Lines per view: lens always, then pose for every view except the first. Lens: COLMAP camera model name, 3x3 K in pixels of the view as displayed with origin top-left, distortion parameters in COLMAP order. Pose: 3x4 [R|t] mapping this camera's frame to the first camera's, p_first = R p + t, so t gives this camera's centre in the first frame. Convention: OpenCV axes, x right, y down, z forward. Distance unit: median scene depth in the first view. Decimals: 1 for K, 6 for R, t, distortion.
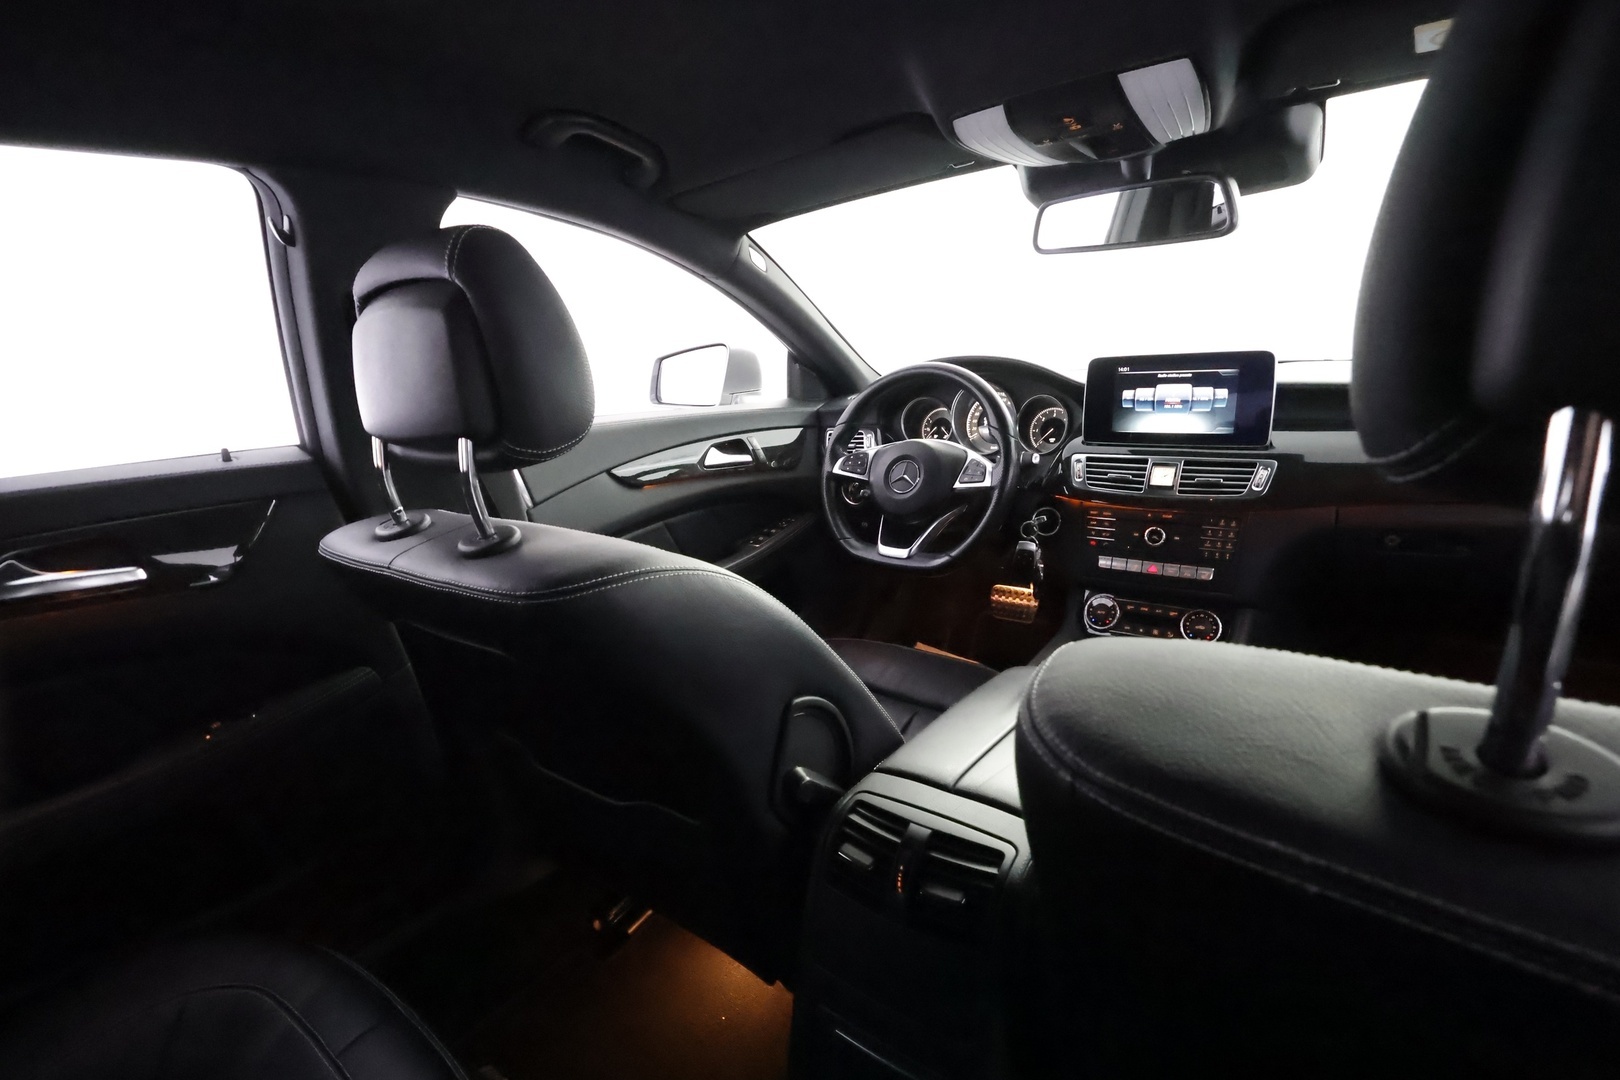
lens RADIAL K [[748.7, 0, 805.3], [0, 748.7, 538.6], [0, 0, 1]] dist [0.007127, 0.000066]
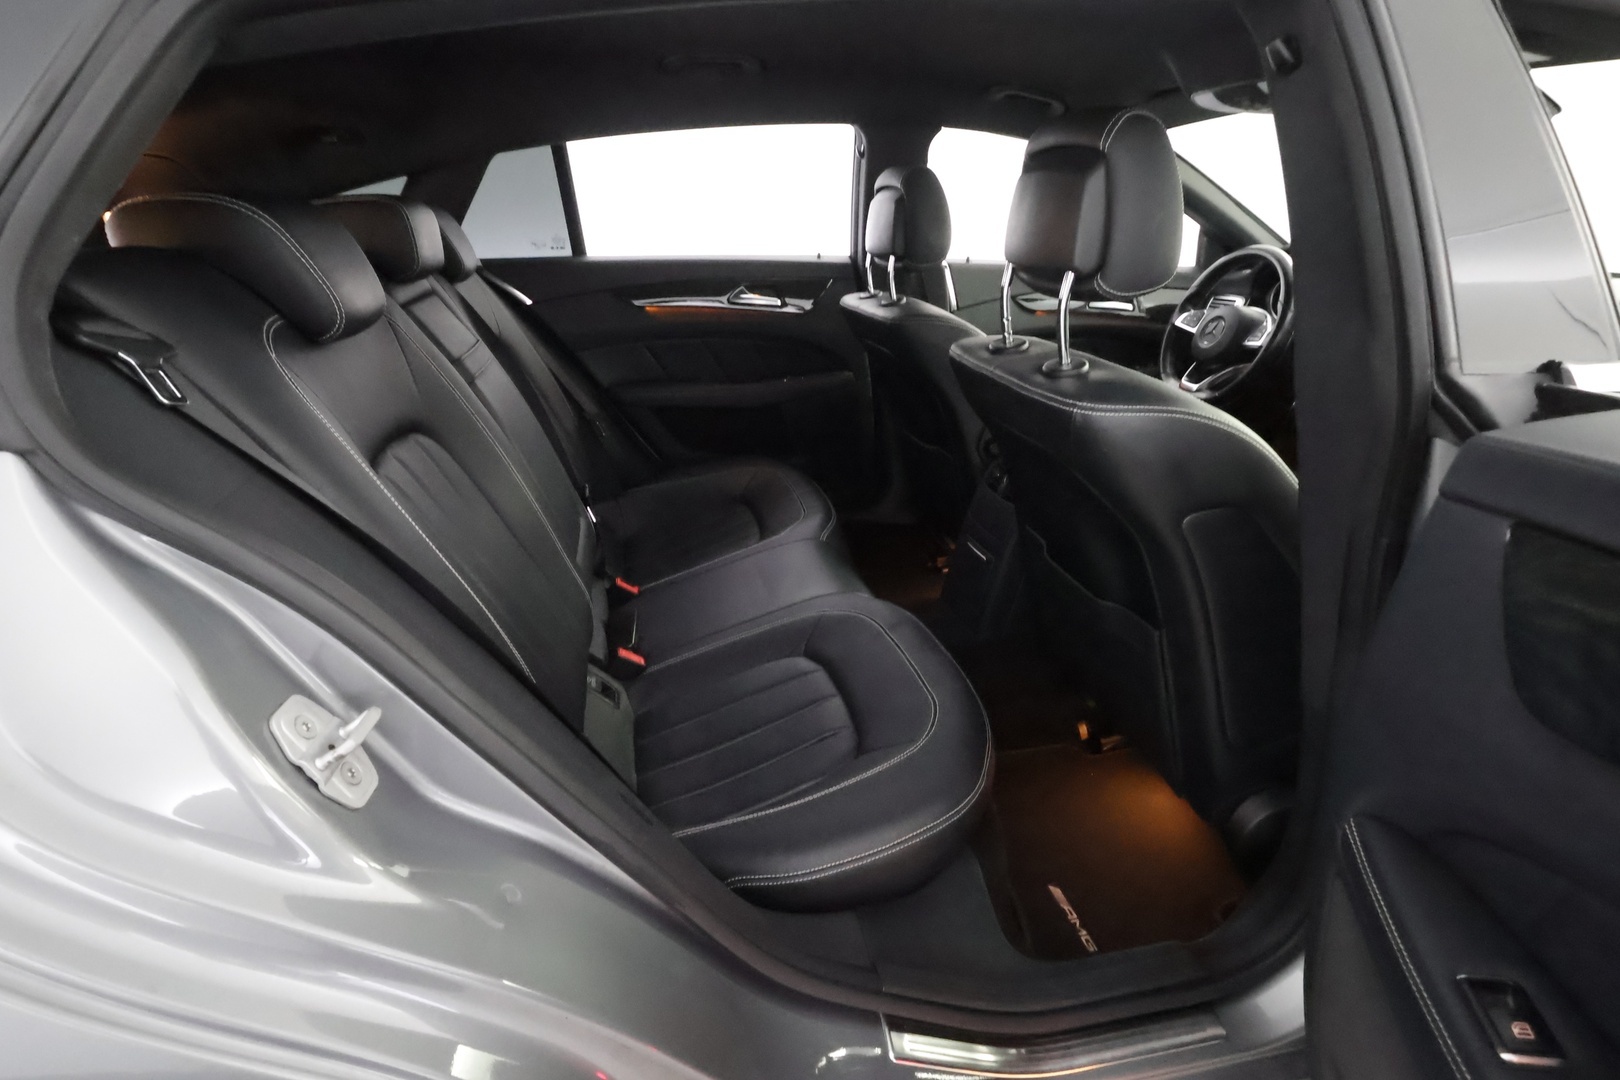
lens RADIAL K [[869.1, 0, 815.9], [0, 869.1, 528.3], [0, 0, 1]] dist [0.000777, -0.000297]
pose [[0.769120, 0.286781, -0.571149, 0.604522], [-0.212697, 0.957586, 0.194394, 0.107419], [0.602673, -0.028030, 0.797496, -0.703682]]
